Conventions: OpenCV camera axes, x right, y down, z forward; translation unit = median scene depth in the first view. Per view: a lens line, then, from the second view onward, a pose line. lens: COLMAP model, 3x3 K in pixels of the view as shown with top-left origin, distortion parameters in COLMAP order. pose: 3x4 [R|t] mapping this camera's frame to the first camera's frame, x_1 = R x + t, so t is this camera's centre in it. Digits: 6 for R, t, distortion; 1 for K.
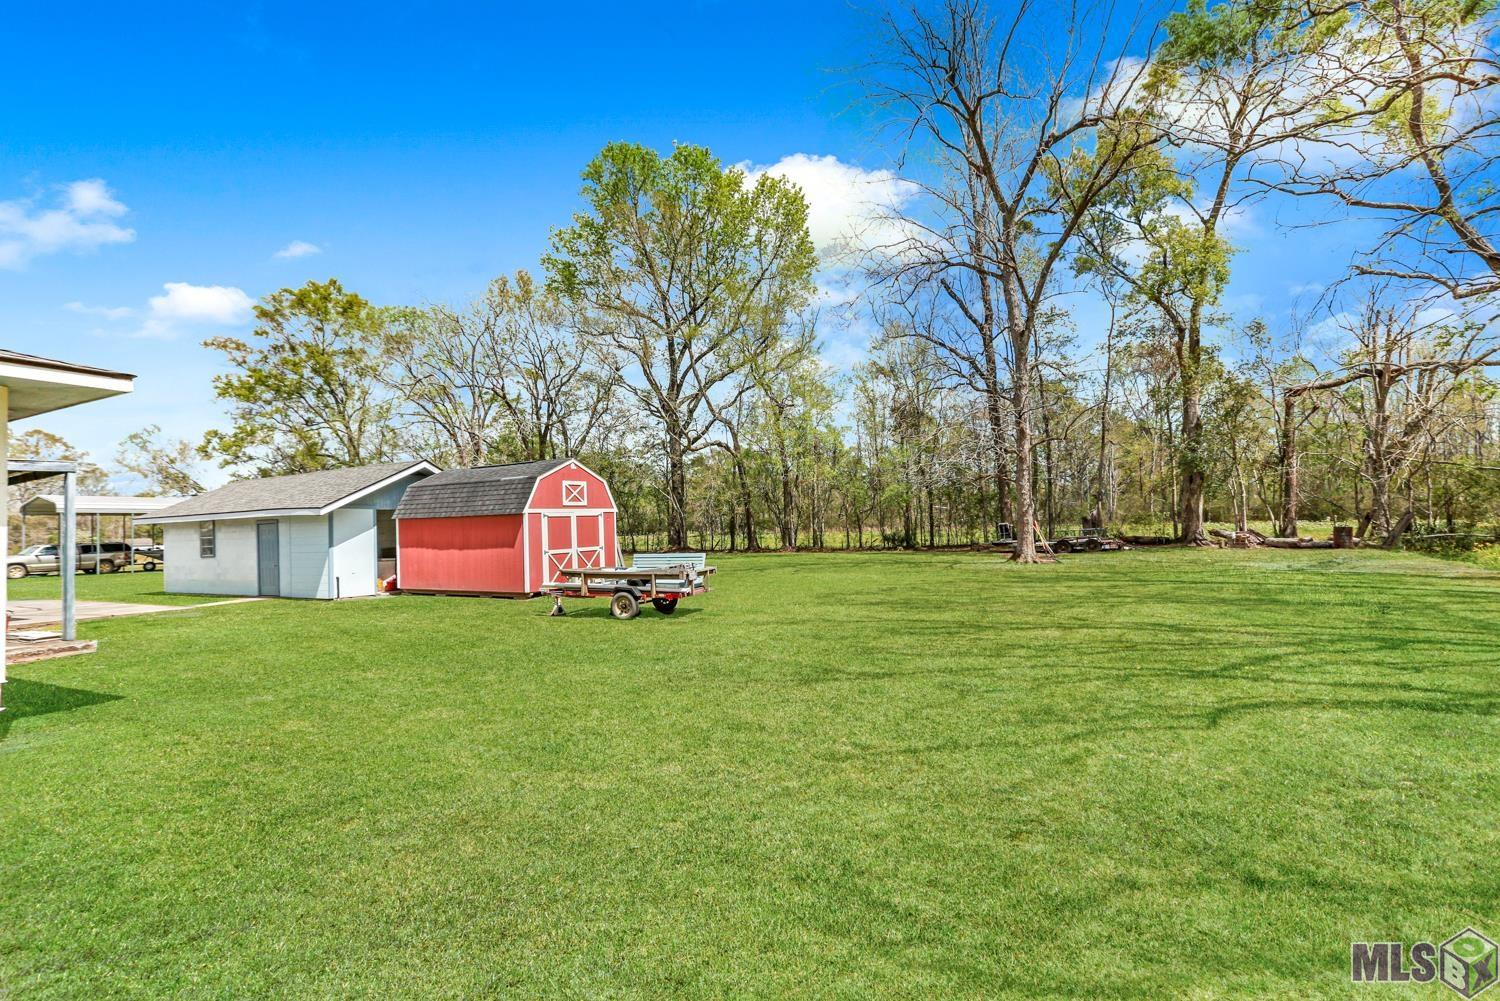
lens RADIAL K [[692.7, 0, 746.9], [0, 692.7, 530.2], [0, 0, 1]] dist [-0.000107, -0.000033]
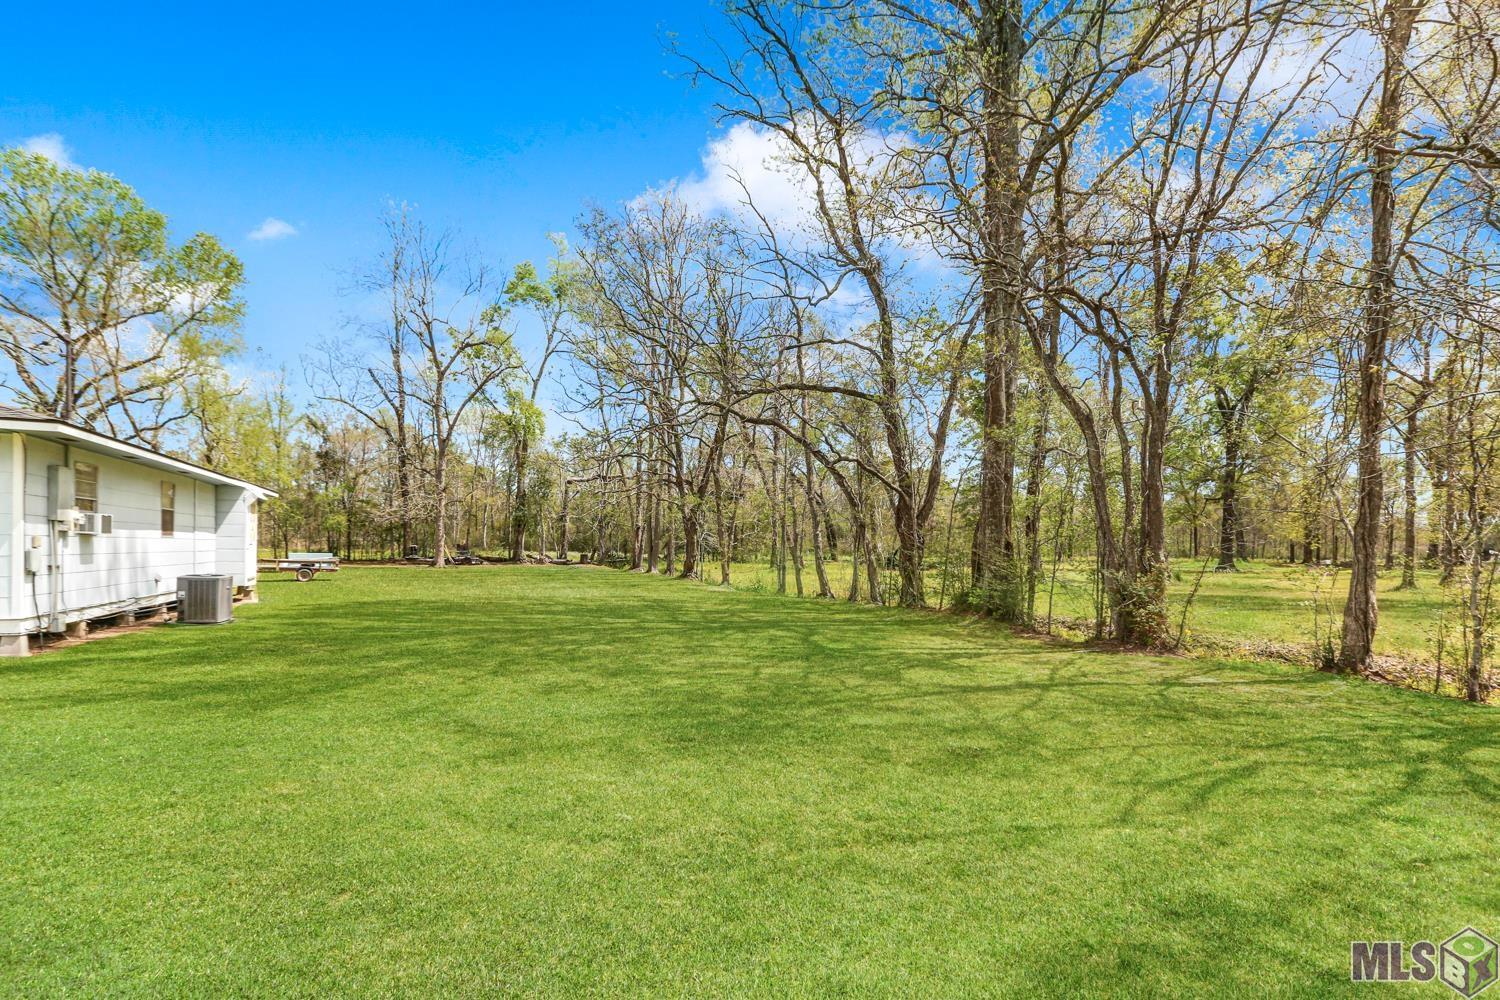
lens RADIAL K [[692.7, 0, 746.9], [0, 692.7, 529.7], [0, 0, 1]] dist [-0.000107, -0.000033]
pose [[0.613609, 0.061508, 0.787211, -0.401618], [-0.031477, 0.998074, -0.053448, 0.014176], [-0.788983, 0.008017, 0.614363, -0.556309]]
